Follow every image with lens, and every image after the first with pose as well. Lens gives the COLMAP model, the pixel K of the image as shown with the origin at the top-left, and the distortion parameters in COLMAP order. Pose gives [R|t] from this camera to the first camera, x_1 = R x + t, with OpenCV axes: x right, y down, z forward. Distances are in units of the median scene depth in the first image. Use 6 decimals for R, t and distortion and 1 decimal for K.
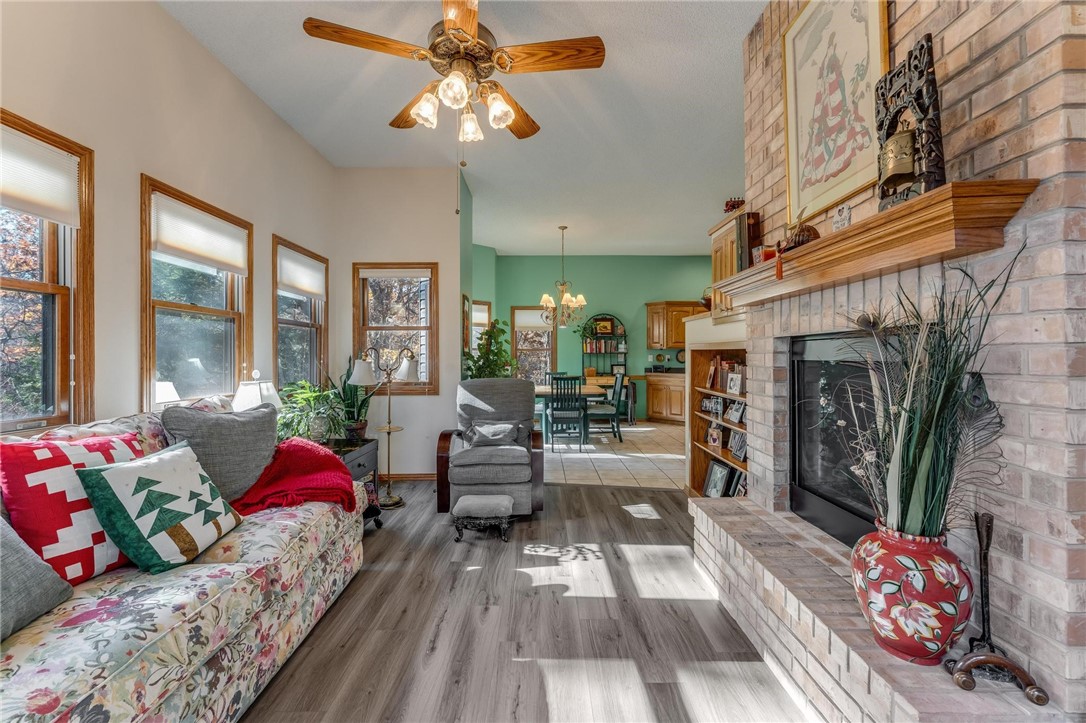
lens RADIAL K [[433.8, 0, 542.1], [0, 433.8, 359.6], [0, 0, 1]] dist [0.000728, 0.000015]
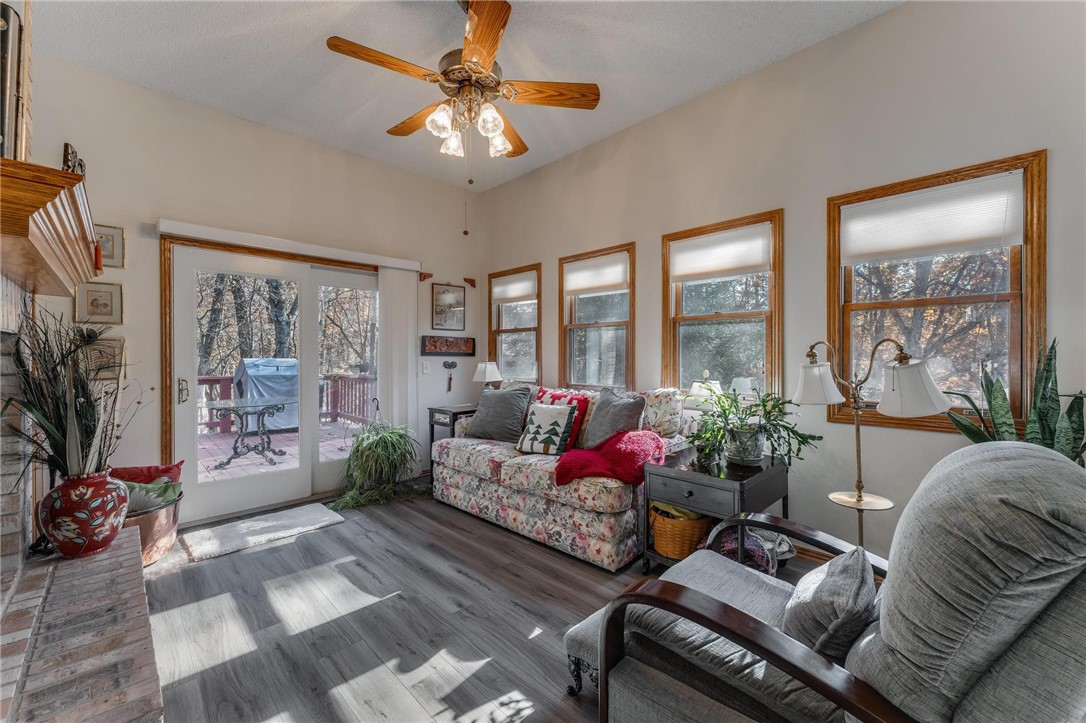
lens RADIAL K [[433.8, 0, 544.9], [0, 433.8, 357.7], [0, 0, 1]] dist [0.000728, 0.000015]
pose [[-0.716196, 0.003270, -0.697891, 0.399085], [0.001716, 0.999994, 0.002924, -0.009180], [0.697897, 0.000896, -0.716198, 1.700531]]
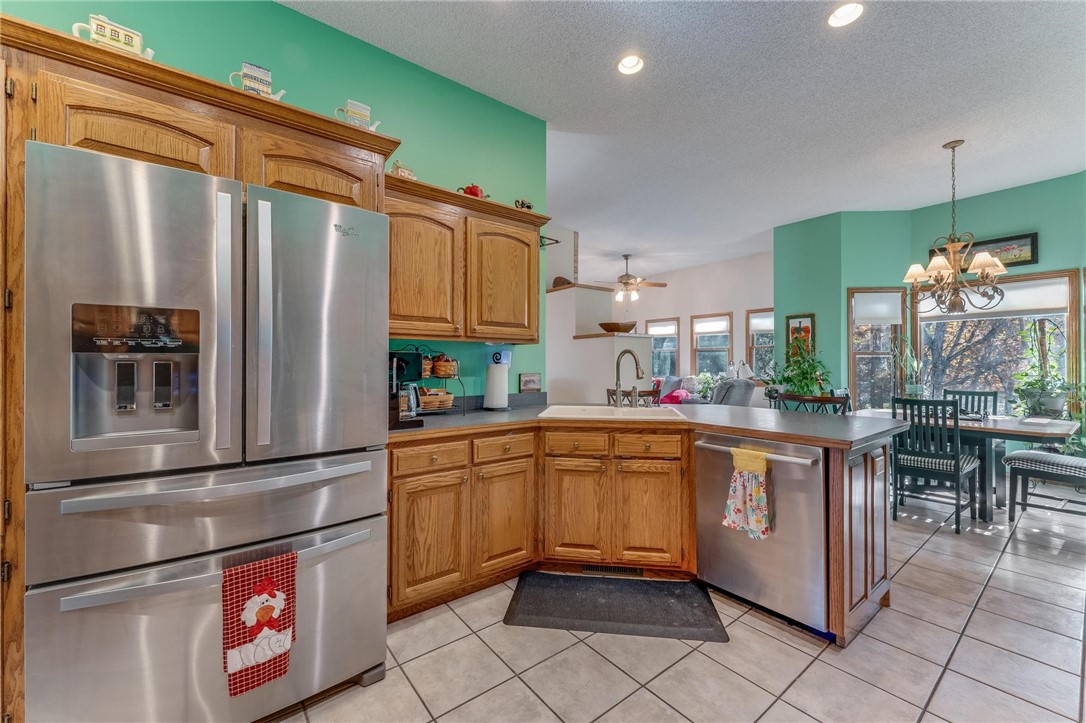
lens RADIAL K [[433.8, 0, 542.5], [0, 433.8, 363.6], [0, 0, 1]] dist [0.000728, 0.000015]
pose [[-0.789541, 0.002808, -0.613692, 2.316583], [0.000891, 0.999994, 0.003429, -0.024175], [0.613697, 0.002161, -0.789538, 3.044215]]
